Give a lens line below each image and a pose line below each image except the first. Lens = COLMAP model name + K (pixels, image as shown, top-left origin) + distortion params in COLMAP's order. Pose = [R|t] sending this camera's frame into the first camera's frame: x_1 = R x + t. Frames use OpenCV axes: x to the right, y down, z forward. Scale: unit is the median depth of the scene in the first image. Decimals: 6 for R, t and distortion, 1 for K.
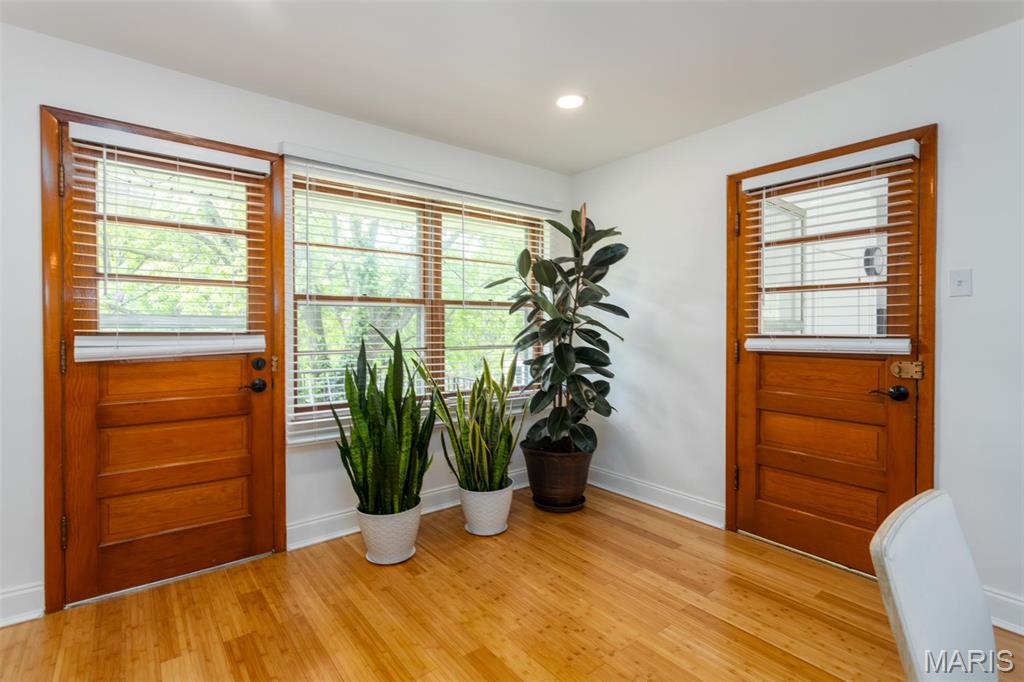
lens RADIAL K [[494.4, 0, 513.6], [0, 494.4, 334.2], [0, 0, 1]] dist [-0.000208, 0.002109]
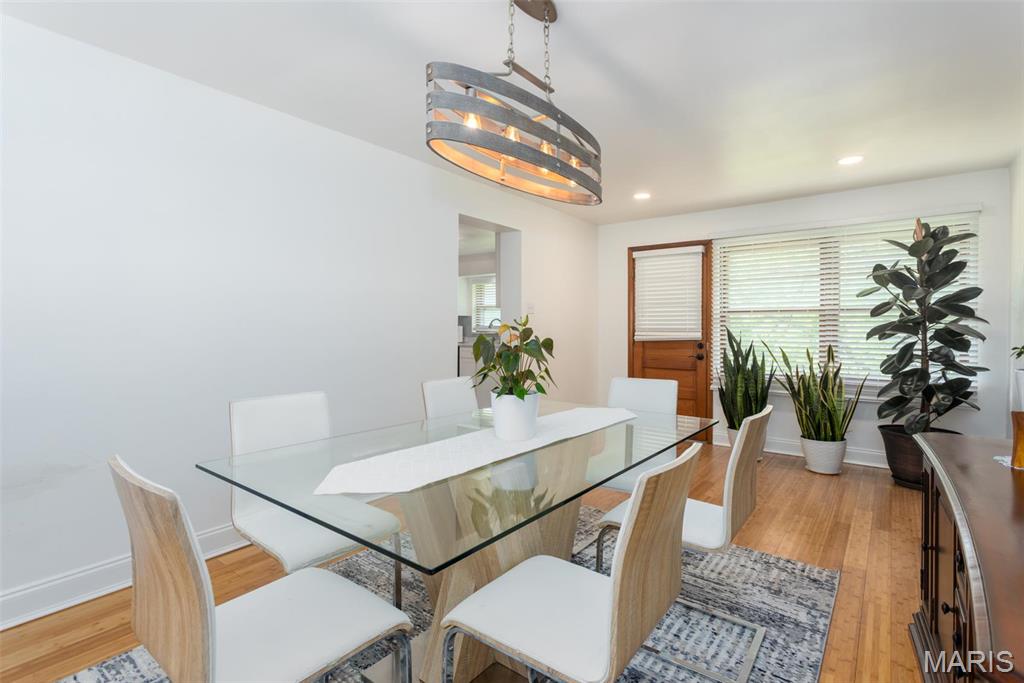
lens RADIAL K [[494.4, 0, 512.8], [0, 494.4, 337.0], [0, 0, 1]] dist [-0.000208, 0.002109]
pose [[0.239613, 0.008247, -0.970834, 1.285956], [-0.020519, 0.999784, 0.003428, 0.033813], [0.970652, 0.019099, 0.239730, -0.227484]]
